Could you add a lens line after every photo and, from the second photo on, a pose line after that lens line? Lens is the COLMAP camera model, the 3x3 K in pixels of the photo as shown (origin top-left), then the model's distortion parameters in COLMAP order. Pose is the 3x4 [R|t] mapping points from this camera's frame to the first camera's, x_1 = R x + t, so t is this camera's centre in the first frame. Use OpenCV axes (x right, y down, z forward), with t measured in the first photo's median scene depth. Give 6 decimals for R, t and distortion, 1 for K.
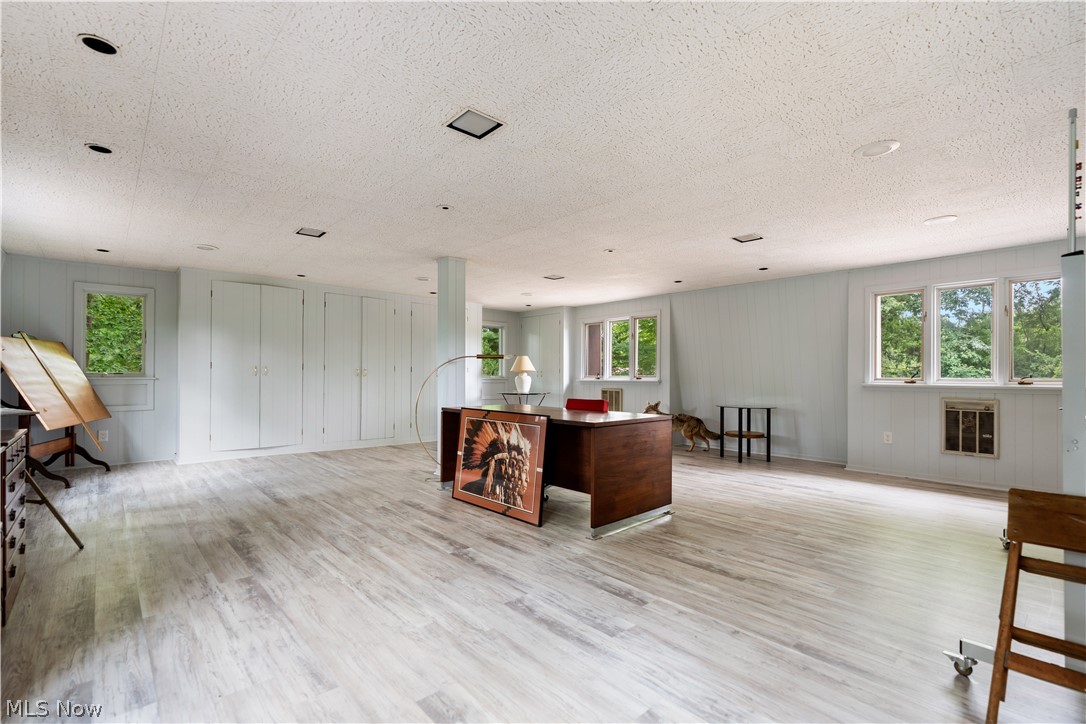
lens RADIAL K [[495.5, 0, 538.4], [0, 495.5, 371.2], [0, 0, 1]] dist [0.003623, 0.000277]
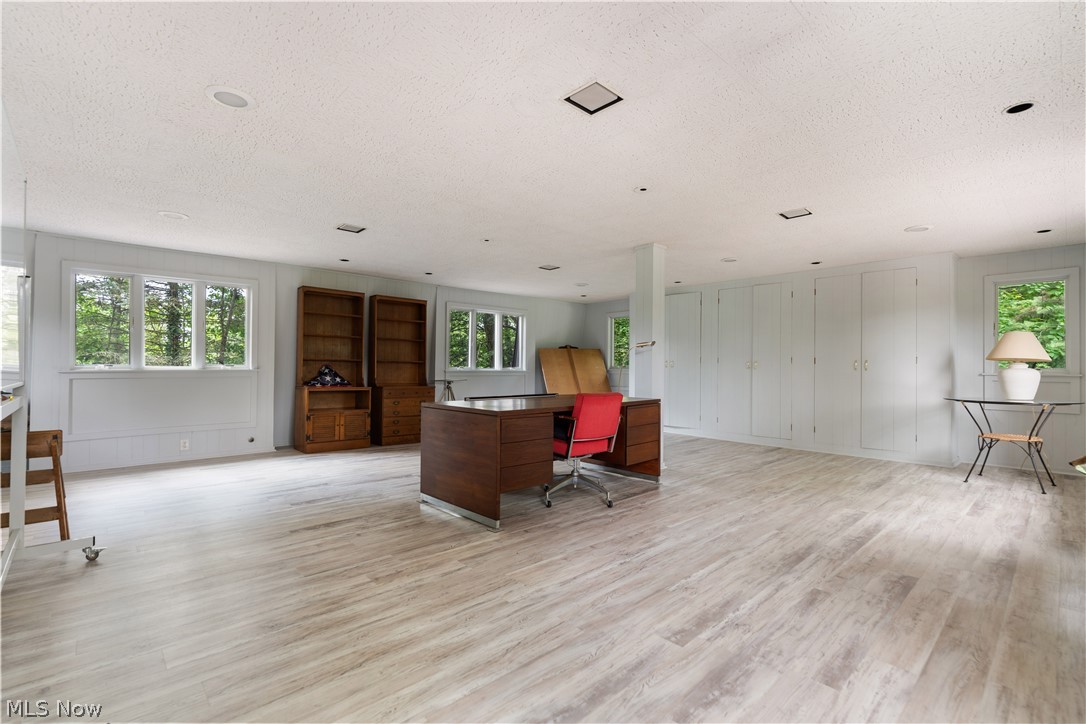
lens RADIAL K [[495.5, 0, 538.6], [0, 495.5, 364.3], [0, 0, 1]] dist [0.003623, 0.000277]
pose [[-0.020595, -0.020728, -0.999573, 1.285309], [0.004883, 0.999771, -0.020833, 0.042393], [0.999776, -0.005310, -0.020489, 1.310866]]
